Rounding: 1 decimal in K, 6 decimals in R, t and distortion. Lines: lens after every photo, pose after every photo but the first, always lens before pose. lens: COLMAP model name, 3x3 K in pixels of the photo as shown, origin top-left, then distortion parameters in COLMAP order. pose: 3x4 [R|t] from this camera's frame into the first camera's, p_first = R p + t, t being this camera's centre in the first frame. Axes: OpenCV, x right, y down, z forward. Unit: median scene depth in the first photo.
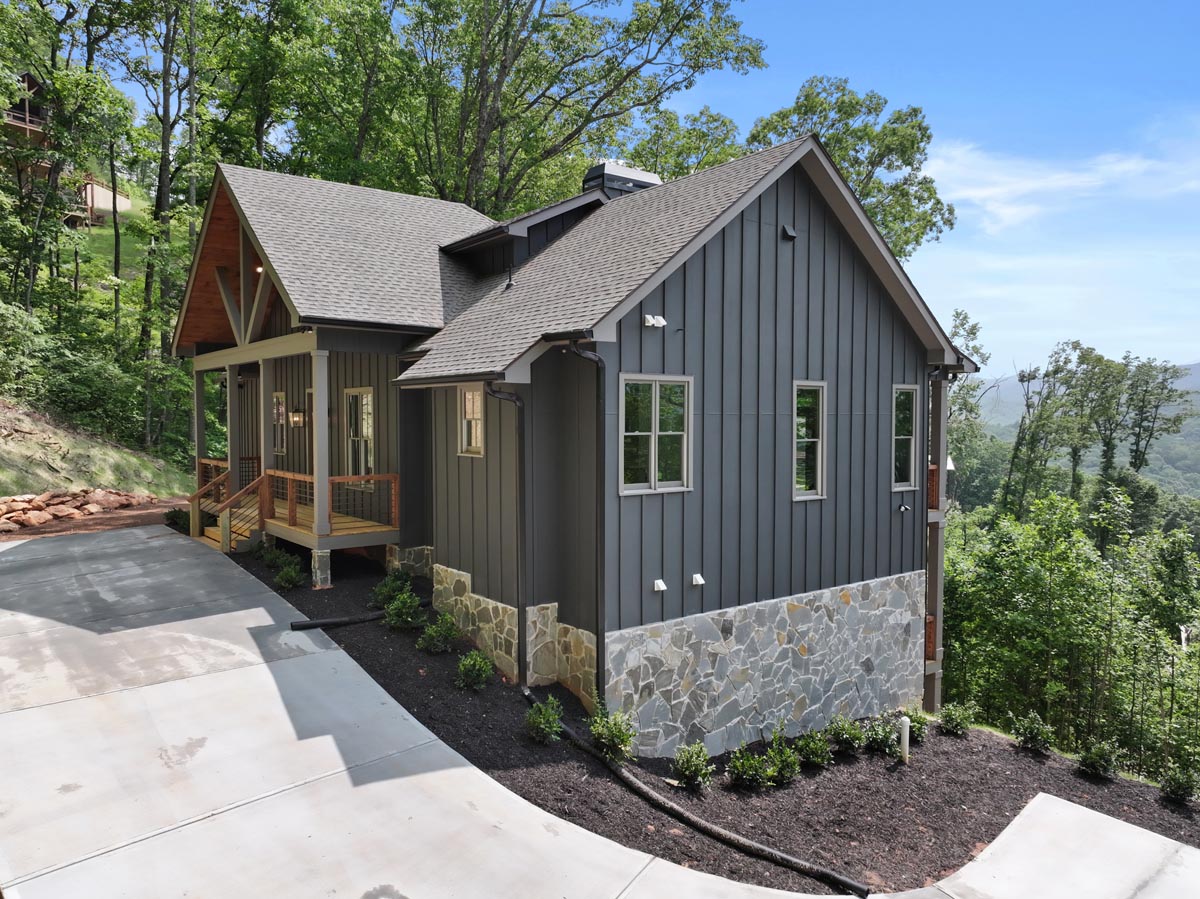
lens RADIAL K [[836.2, 0, 600.0], [0, 836.2, 449.5], [0, 0, 1]] dist [0.027893, -0.000493]
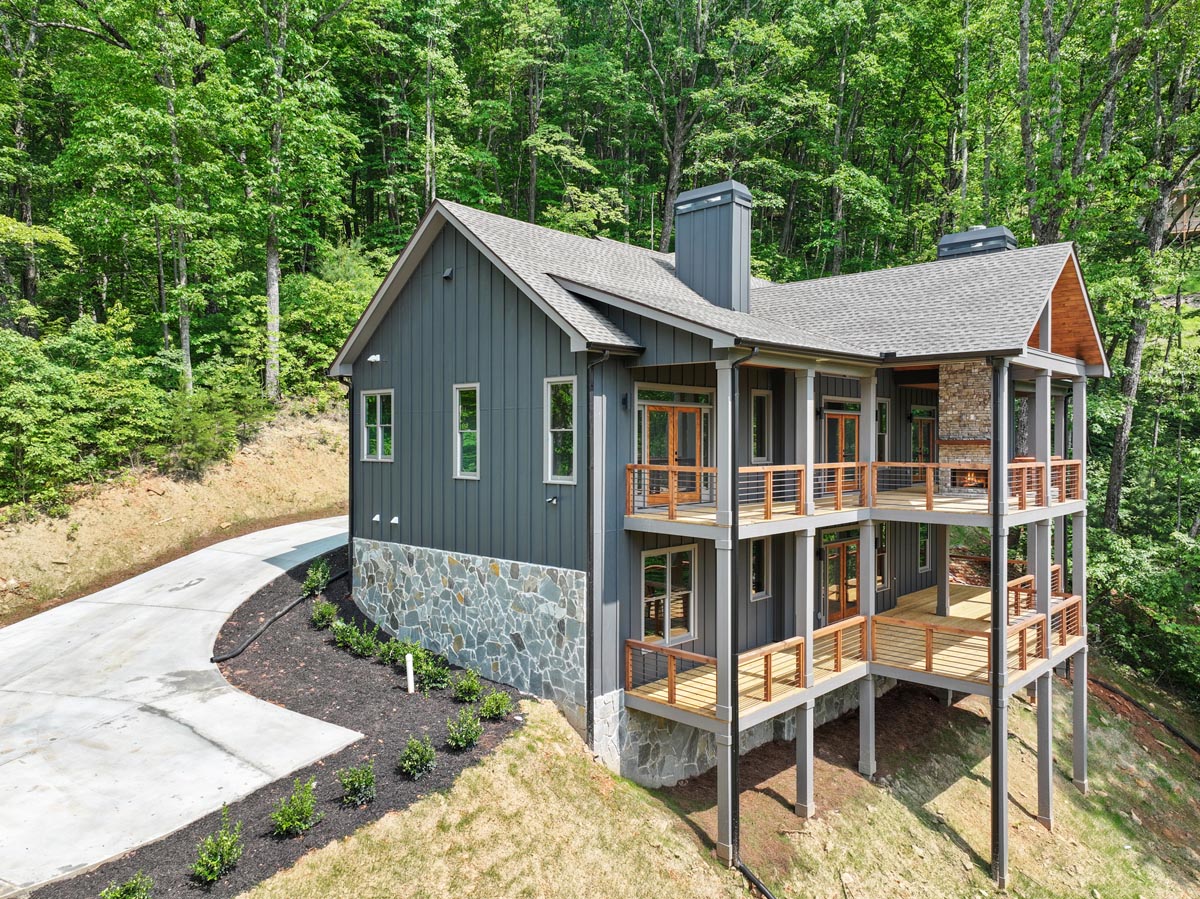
lens RADIAL K [[836.2, 0, 600.0], [0, 836.2, 449.5], [0, 0, 1]] dist [0.027893, -0.000493]
pose [[0.154244, 0.012174, -0.987958, 1.489821], [-0.037394, 0.999280, 0.006475, 0.000842], [0.987325, 0.035945, 0.154588, 0.991681]]
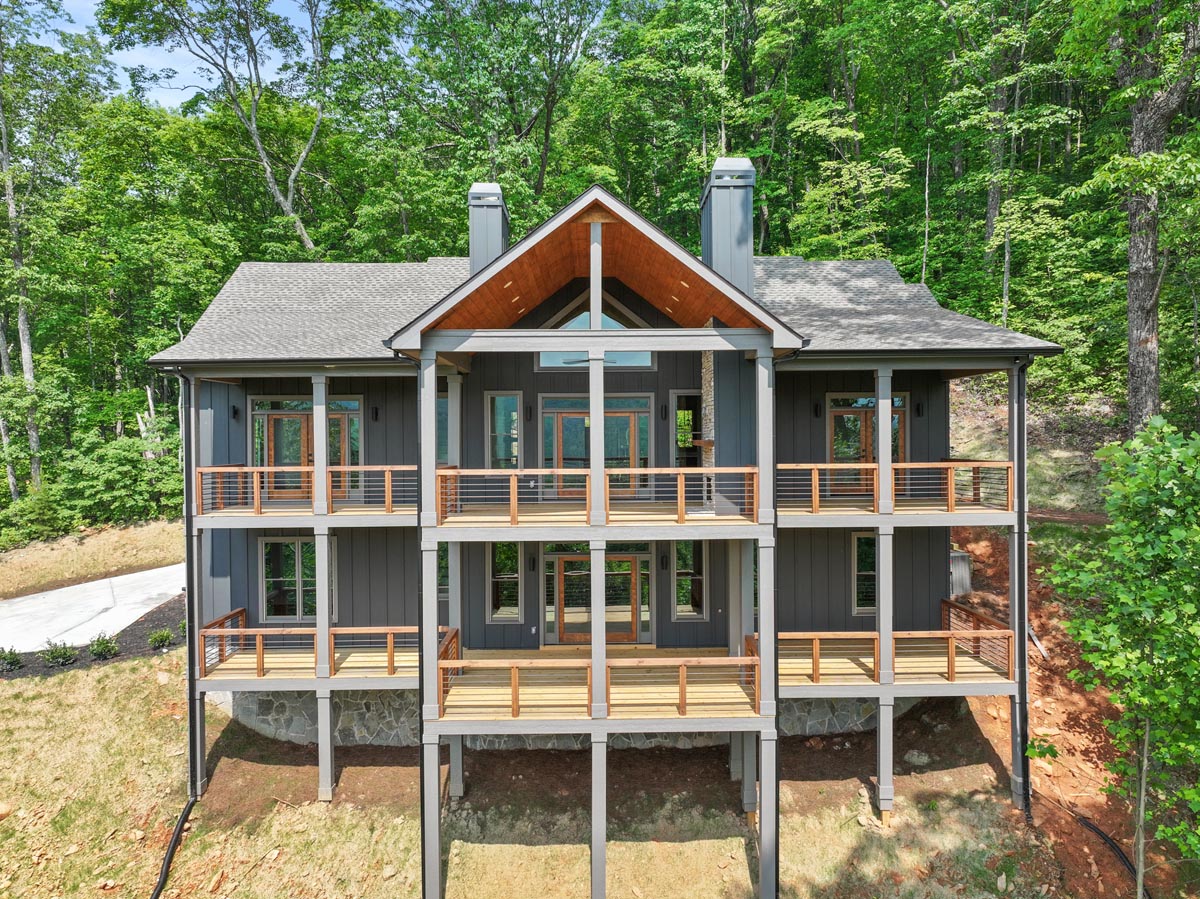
lens RADIAL K [[836.2, 0, 600.0], [0, 836.2, 449.5], [0, 0, 1]] dist [0.027893, -0.000493]
pose [[-0.608047, 0.013242, -0.793791, 1.192032], [-0.021731, 0.999209, 0.033314, -0.045550], [0.793604, 0.037506, -0.607278, 2.216491]]
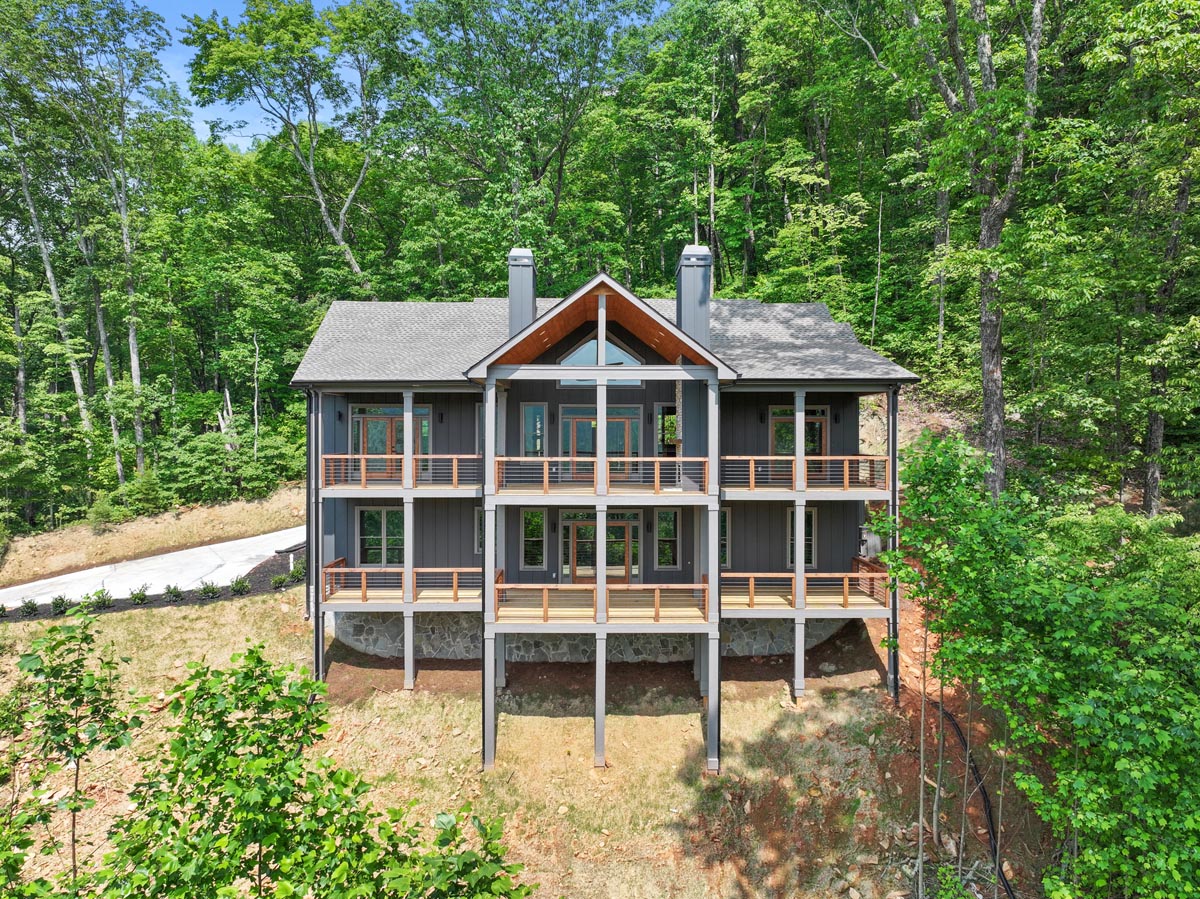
lens RADIAL K [[836.2, 0, 600.0], [0, 836.2, 449.5], [0, 0, 1]] dist [0.027893, -0.000493]
pose [[-0.610927, 0.010240, -0.791621, 1.531515], [-0.030890, 0.998847, 0.036760, -0.057029], [0.791084, 0.046911, -0.609906, 2.475292]]
